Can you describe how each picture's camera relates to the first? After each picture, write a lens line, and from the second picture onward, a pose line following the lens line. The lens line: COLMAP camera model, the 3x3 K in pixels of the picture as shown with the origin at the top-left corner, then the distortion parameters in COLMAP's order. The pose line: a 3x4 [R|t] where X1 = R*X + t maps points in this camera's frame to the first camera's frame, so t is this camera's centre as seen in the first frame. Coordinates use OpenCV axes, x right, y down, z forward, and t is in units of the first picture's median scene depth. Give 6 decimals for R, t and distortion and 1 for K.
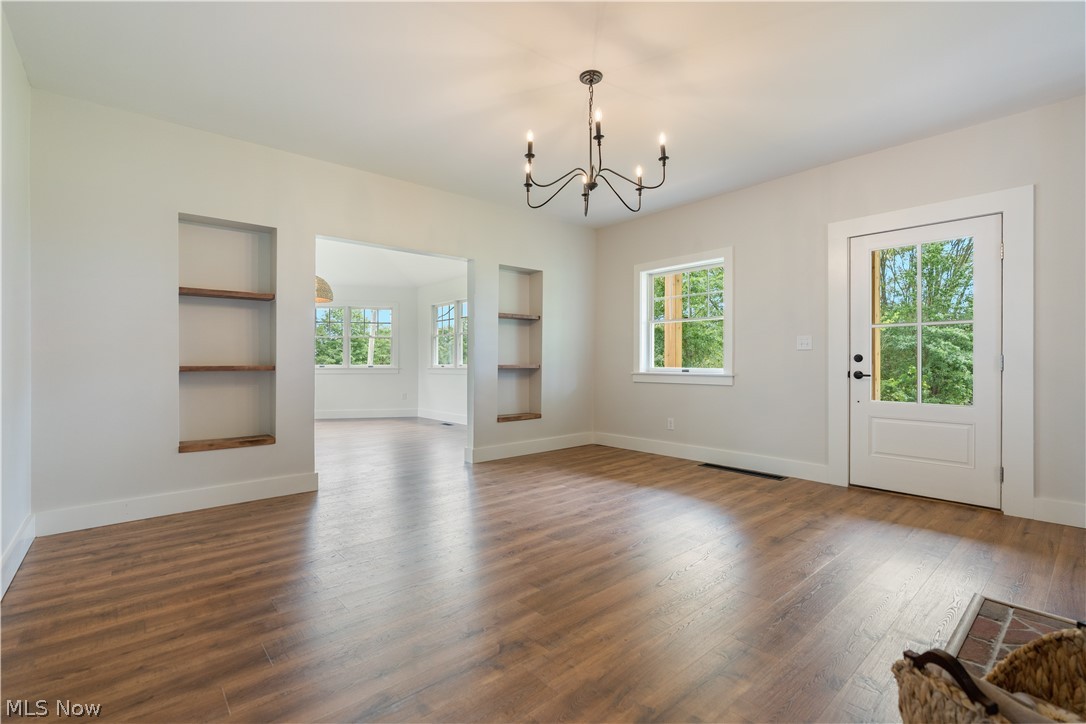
lens RADIAL K [[484.6, 0, 545.6], [0, 484.6, 361.3], [0, 0, 1]] dist [-0.007355, 0.000719]
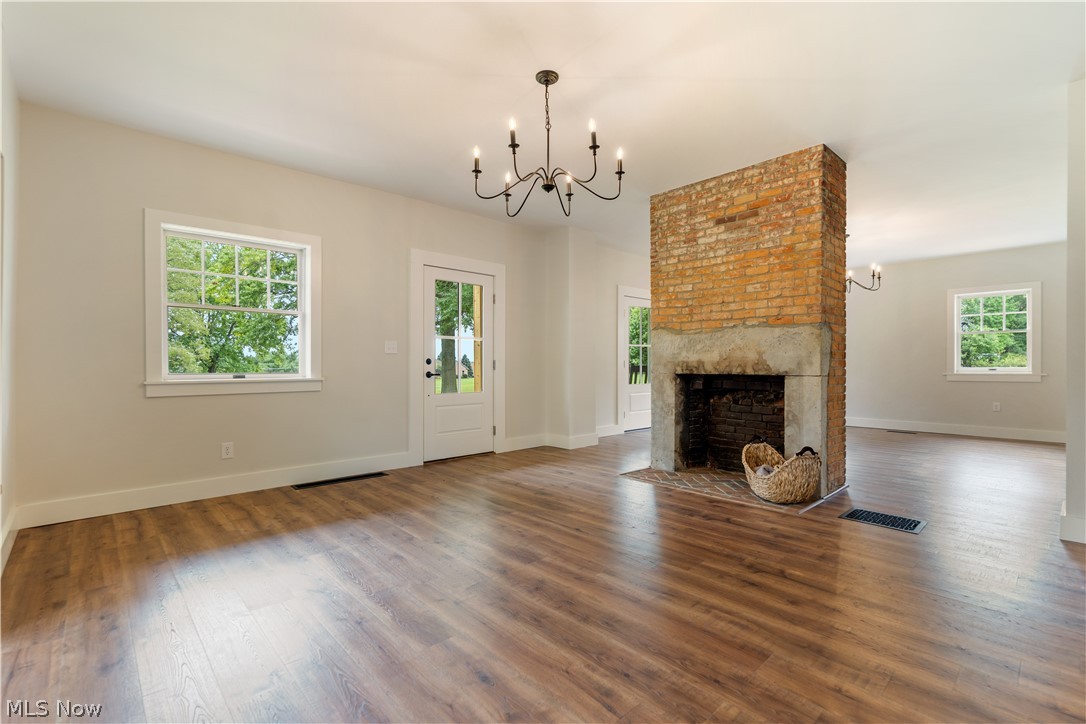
lens RADIAL K [[484.6, 0, 543.0], [0, 484.6, 363.6], [0, 0, 1]] dist [-0.007355, 0.000719]
pose [[-0.028362, -0.000874, 0.999597, -0.732877], [0.000128, 1.000000, 0.000878, -0.002914], [-0.999598, 0.000153, -0.028362, 0.833681]]
